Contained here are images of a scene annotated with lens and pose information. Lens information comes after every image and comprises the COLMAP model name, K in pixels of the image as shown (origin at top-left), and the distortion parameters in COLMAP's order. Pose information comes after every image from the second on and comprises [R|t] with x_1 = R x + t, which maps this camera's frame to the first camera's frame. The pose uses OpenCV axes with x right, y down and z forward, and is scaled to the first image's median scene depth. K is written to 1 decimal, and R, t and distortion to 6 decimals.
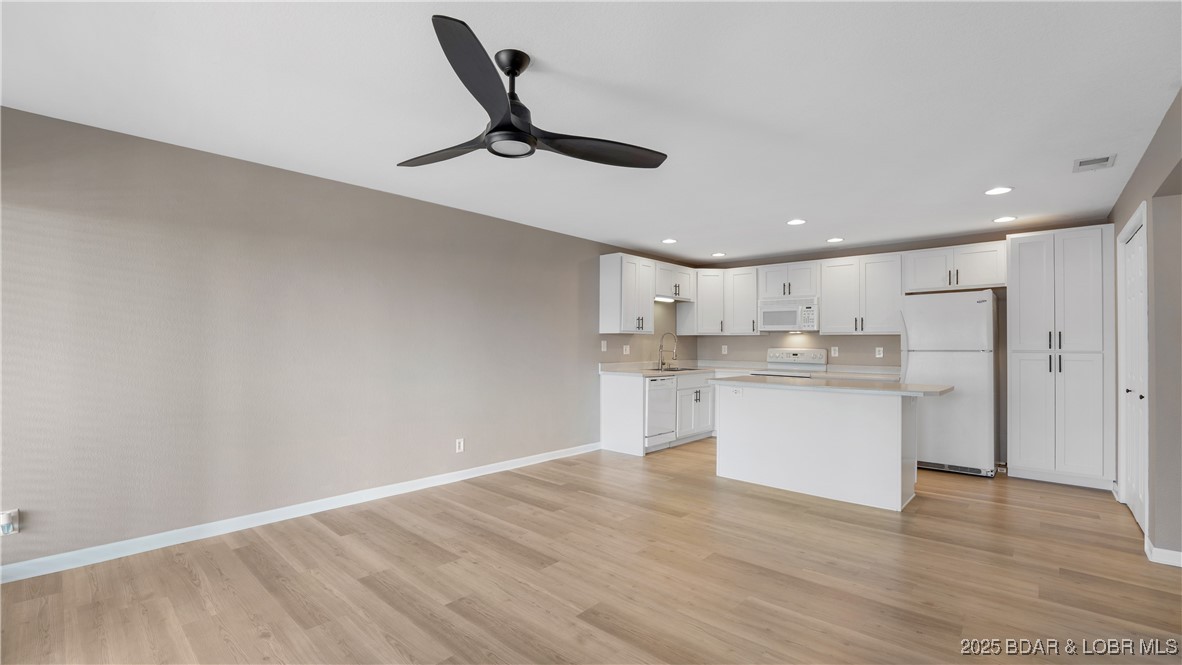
lens RADIAL K [[510.2, 0, 591.0], [0, 510.2, 332.5], [0, 0, 1]] dist [-0.043199, 0.010097]
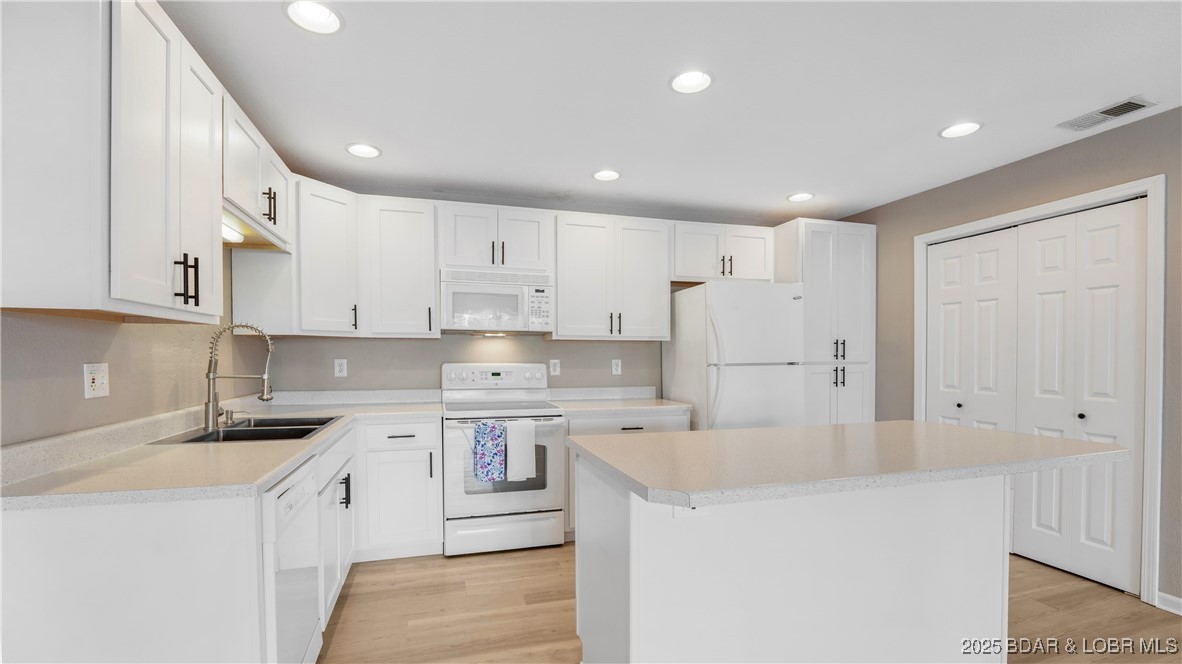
lens RADIAL K [[492.1, 0, 587.7], [0, 492.1, 358.0], [0, 0, 1]] dist [-0.021424, -0.000128]
pose [[0.519749, -0.010538, 0.854254, -0.012241], [-0.015267, 0.999650, 0.021621, 0.014057], [-0.854183, -0.024280, 0.519406, 0.709110]]
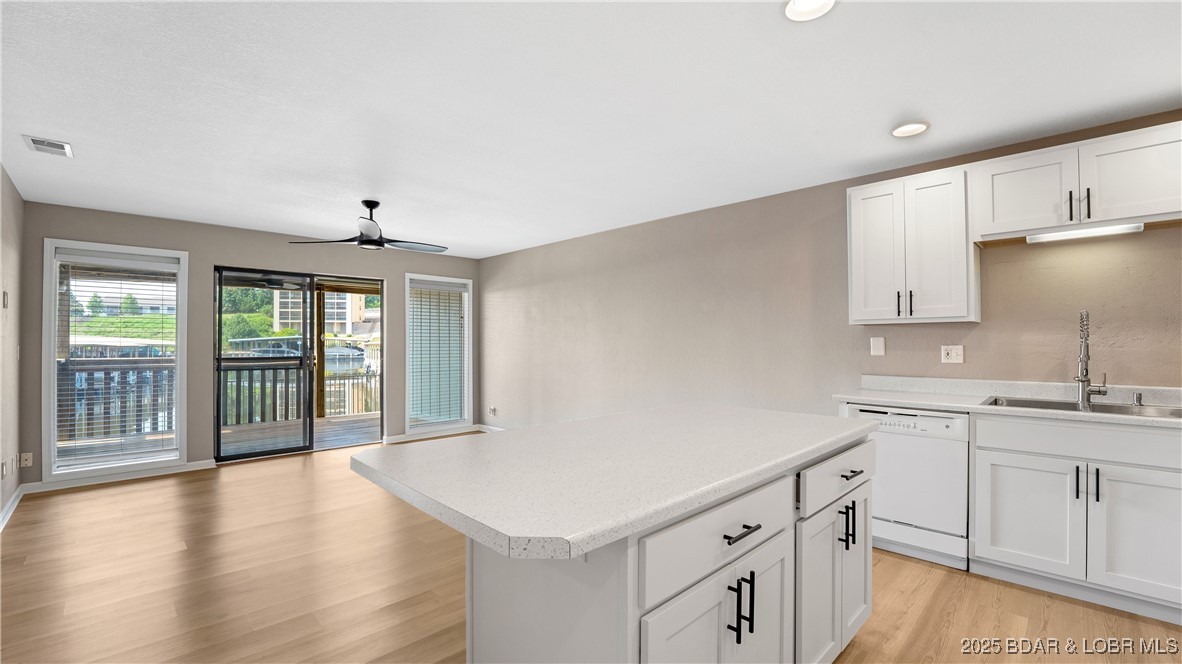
lens RADIAL K [[492.1, 0, 587.7], [0, 492.1, 358.0], [0, 0, 1]] dist [-0.021424, -0.000128]
pose [[-0.057528, 0.026728, -0.997986, 0.631626], [0.027647, 0.999301, 0.025170, 0.016453], [0.997961, -0.026143, -0.058227, 0.718582]]
